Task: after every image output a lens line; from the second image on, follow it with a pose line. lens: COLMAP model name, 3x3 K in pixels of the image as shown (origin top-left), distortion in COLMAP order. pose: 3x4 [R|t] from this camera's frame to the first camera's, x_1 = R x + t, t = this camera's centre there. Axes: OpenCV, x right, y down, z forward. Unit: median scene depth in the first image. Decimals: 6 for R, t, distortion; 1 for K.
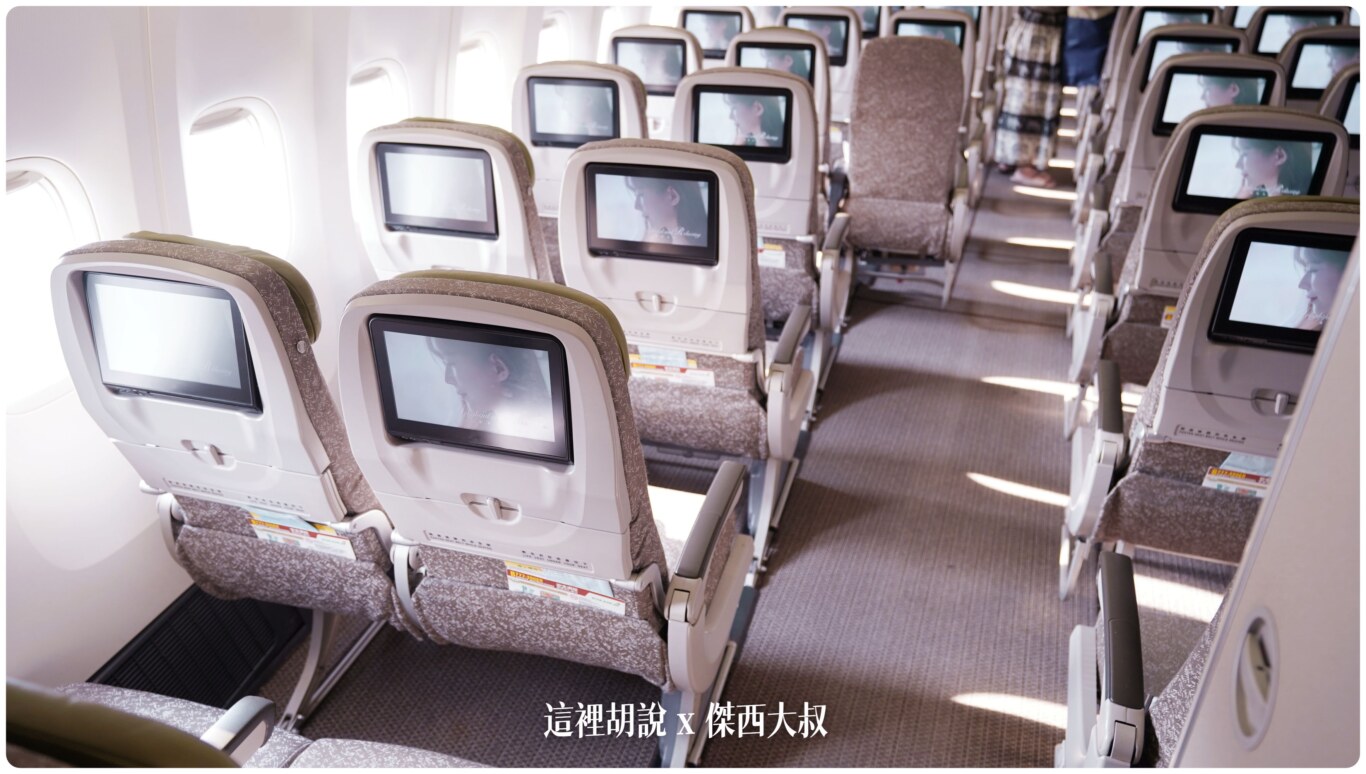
lens RADIAL K [[949.8, 0, 681.5], [0, 949.8, 388.1], [0, 0, 1]] dist [0.004532, 0.000607]
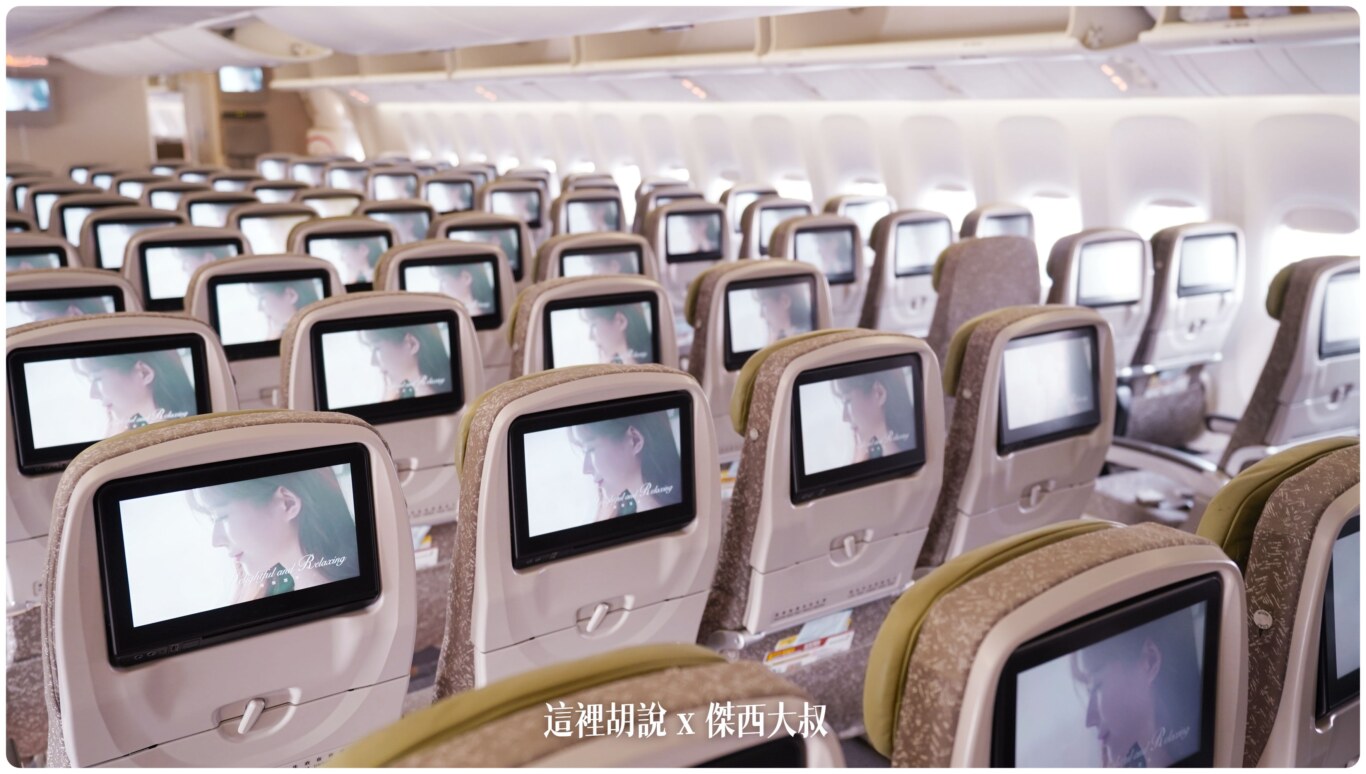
lens RADIAL K [[1197.5, 0, 685.4], [0, 1197.5, 384.4], [0, 0, 1]] dist [0.036862, 0.002440]
pose [[0.618164, -0.159378, 0.769722, -0.468661], [0.370284, 0.922817, -0.106298, -0.102405], [-0.693371, 0.350725, 0.629467, 0.329158]]
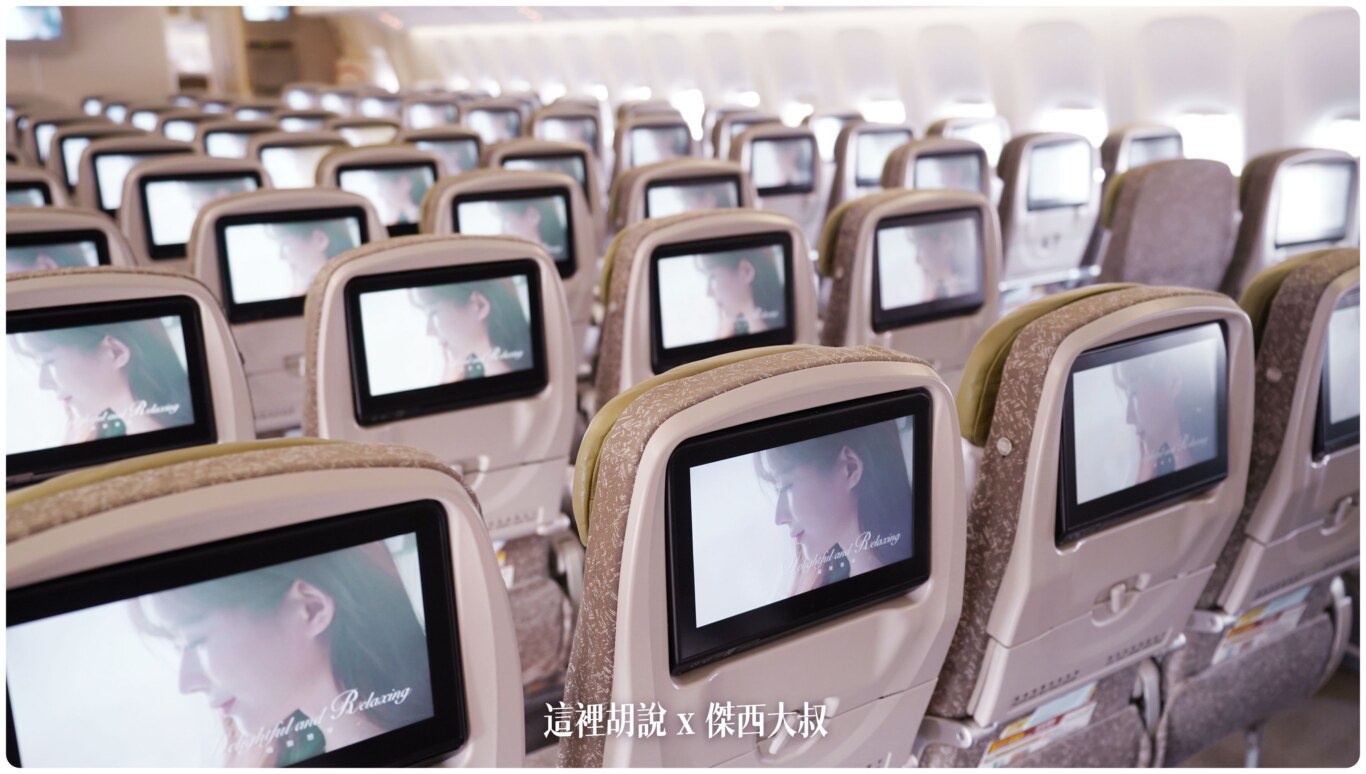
lens RADIAL K [[1181.8, 0, 681.3], [0, 1181.8, 388.3], [0, 0, 1]] dist [0.039690, -0.002654]
pose [[0.638109, -0.204721, 0.742231, -0.331250], [0.372336, 0.925837, -0.064740, -0.171846], [-0.673931, 0.317670, 0.667010, 0.518233]]
